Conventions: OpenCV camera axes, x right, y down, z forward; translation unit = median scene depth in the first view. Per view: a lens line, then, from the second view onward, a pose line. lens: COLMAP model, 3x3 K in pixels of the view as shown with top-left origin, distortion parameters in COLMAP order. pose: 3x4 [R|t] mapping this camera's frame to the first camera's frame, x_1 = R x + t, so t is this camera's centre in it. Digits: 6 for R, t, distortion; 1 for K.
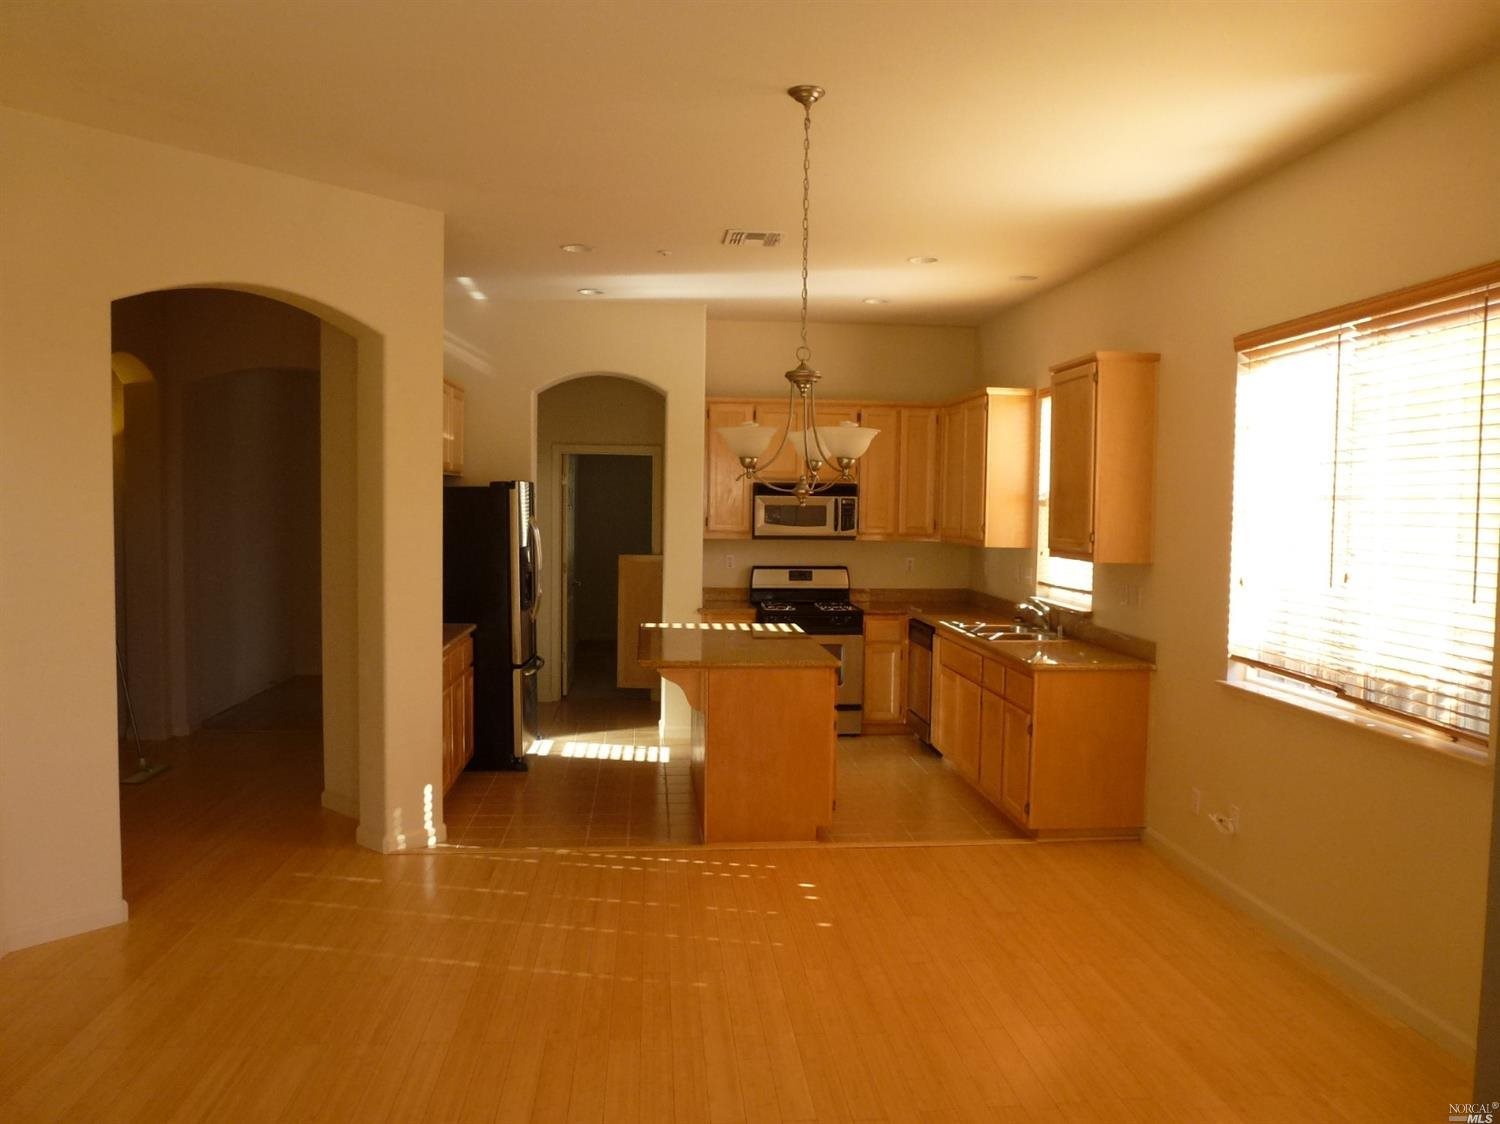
lens RADIAL K [[1077.2, 0, 748.2], [0, 1077.2, 566.5], [0, 0, 1]] dist [-0.032186, -0.008903]
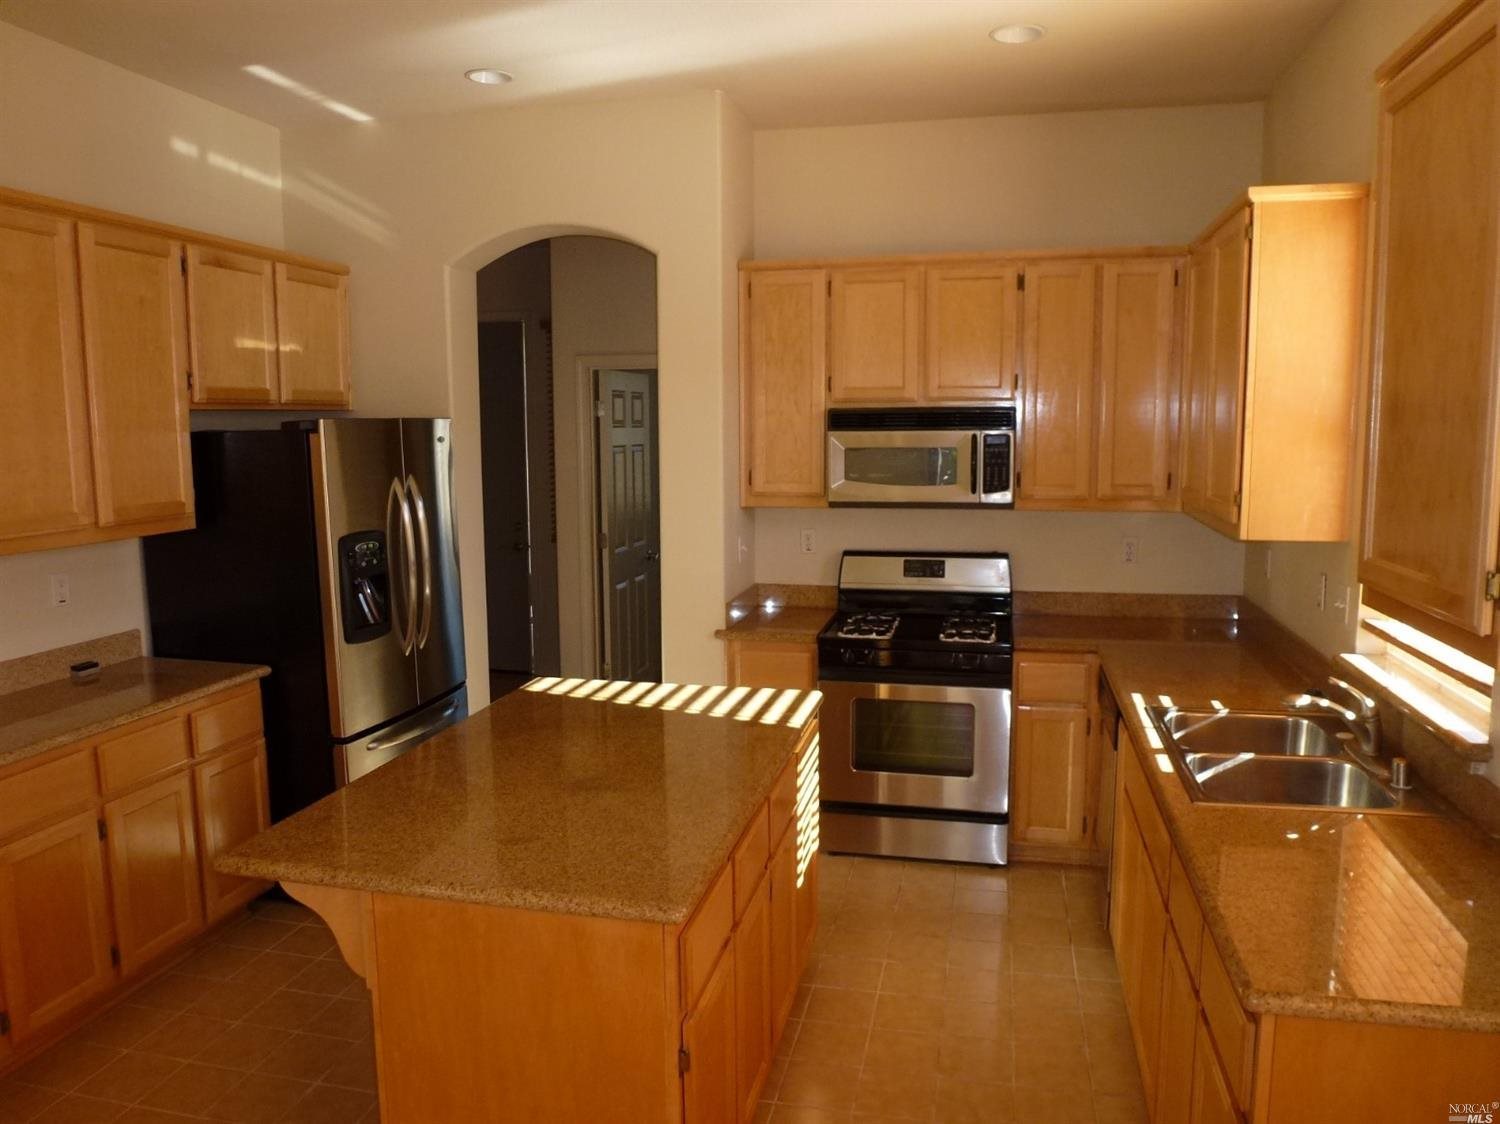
lens RADIAL K [[1077.2, 0, 751.4], [0, 1077.2, 551.5], [0, 0, 1]] dist [-0.032186, -0.008903]
pose [[0.949278, 0.018868, -0.313872, 0.146962], [-0.001012, 0.998376, 0.056955, -0.034581], [0.314437, -0.053748, 0.947755, 0.442734]]
